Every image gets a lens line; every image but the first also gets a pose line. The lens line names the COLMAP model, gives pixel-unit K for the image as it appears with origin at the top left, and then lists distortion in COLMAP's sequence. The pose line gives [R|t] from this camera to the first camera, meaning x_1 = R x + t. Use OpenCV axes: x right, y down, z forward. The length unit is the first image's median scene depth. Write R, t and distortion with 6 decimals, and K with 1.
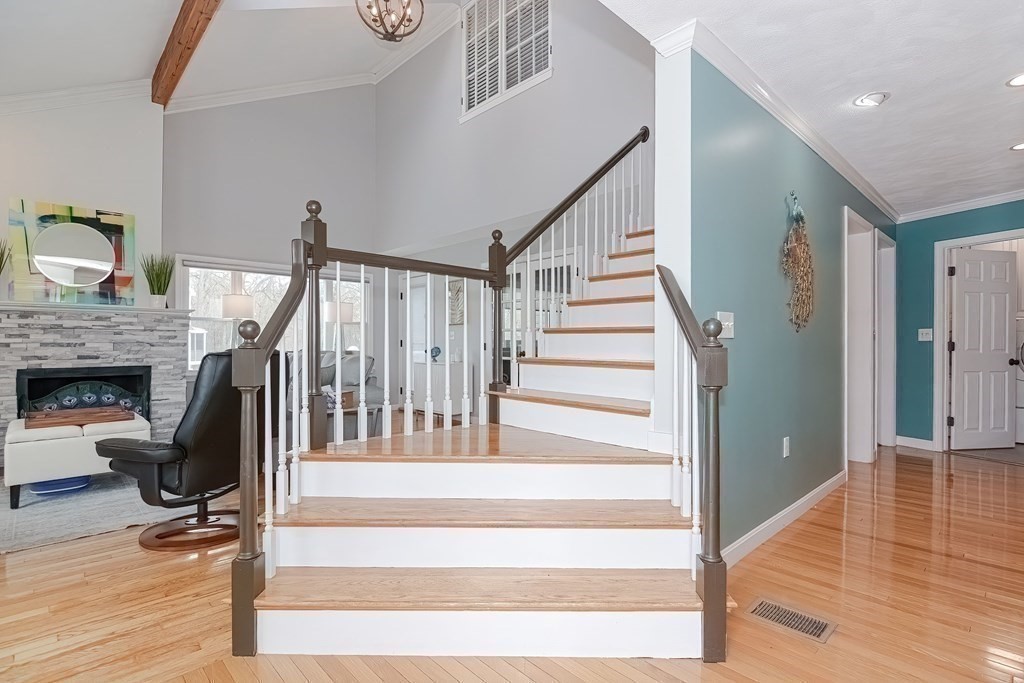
lens RADIAL K [[500.5, 0, 543.8], [0, 500.5, 340.0], [0, 0, 1]] dist [-0.005557, -0.006159]
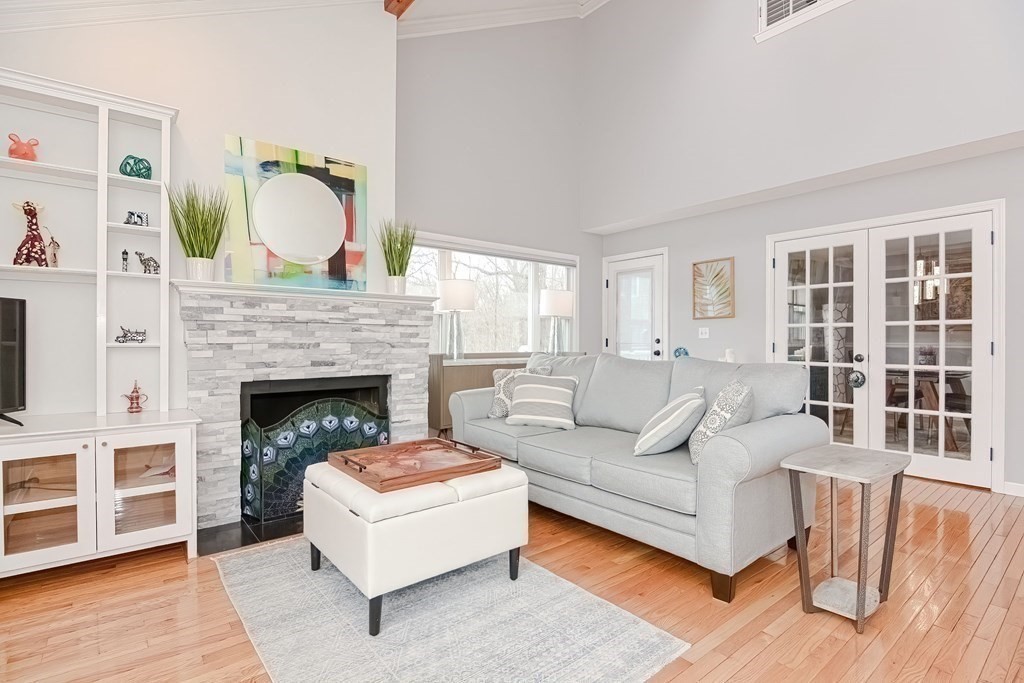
lens RADIAL K [[500.5, 0, 515.8], [0, 500.5, 339.9], [0, 0, 1]] dist [-0.005557, -0.006159]
pose [[0.998233, -0.011549, -0.058296, -0.590858], [0.011036, 0.999898, -0.009118, 0.010486], [0.058395, 0.008458, 0.998258, 0.302100]]
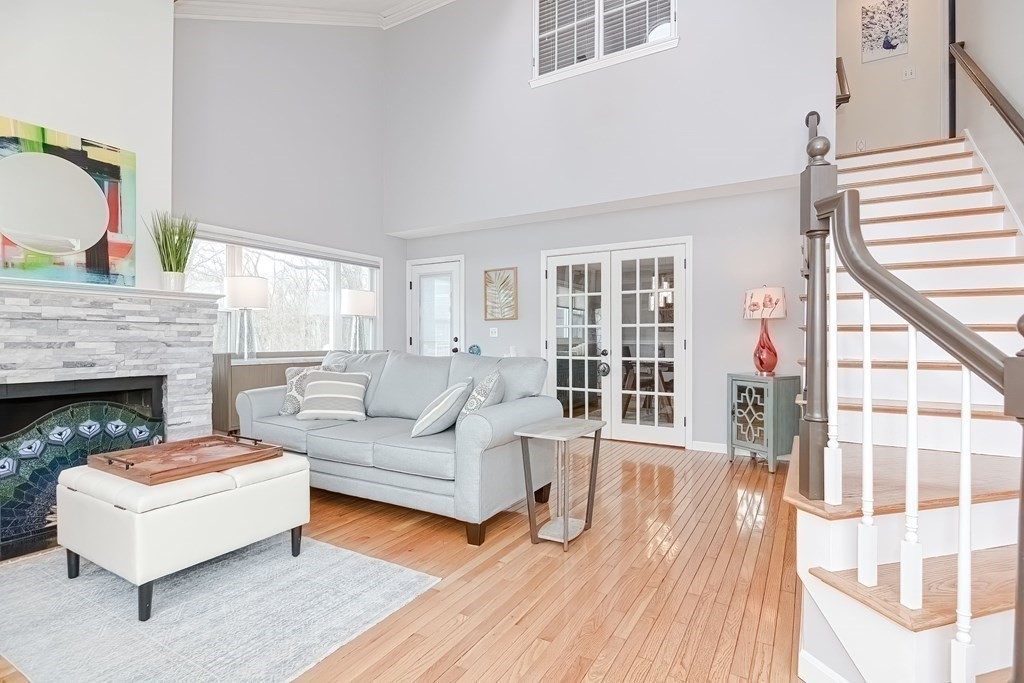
lens RADIAL K [[500.5, 0, 521.3], [0, 500.5, 341.8], [0, 0, 1]] dist [-0.005557, -0.006159]
pose [[0.953817, -0.014439, 0.300040, -0.551461], [0.014698, 0.999891, 0.001395, 0.012622], [-0.300028, 0.003079, 0.953925, 0.208218]]
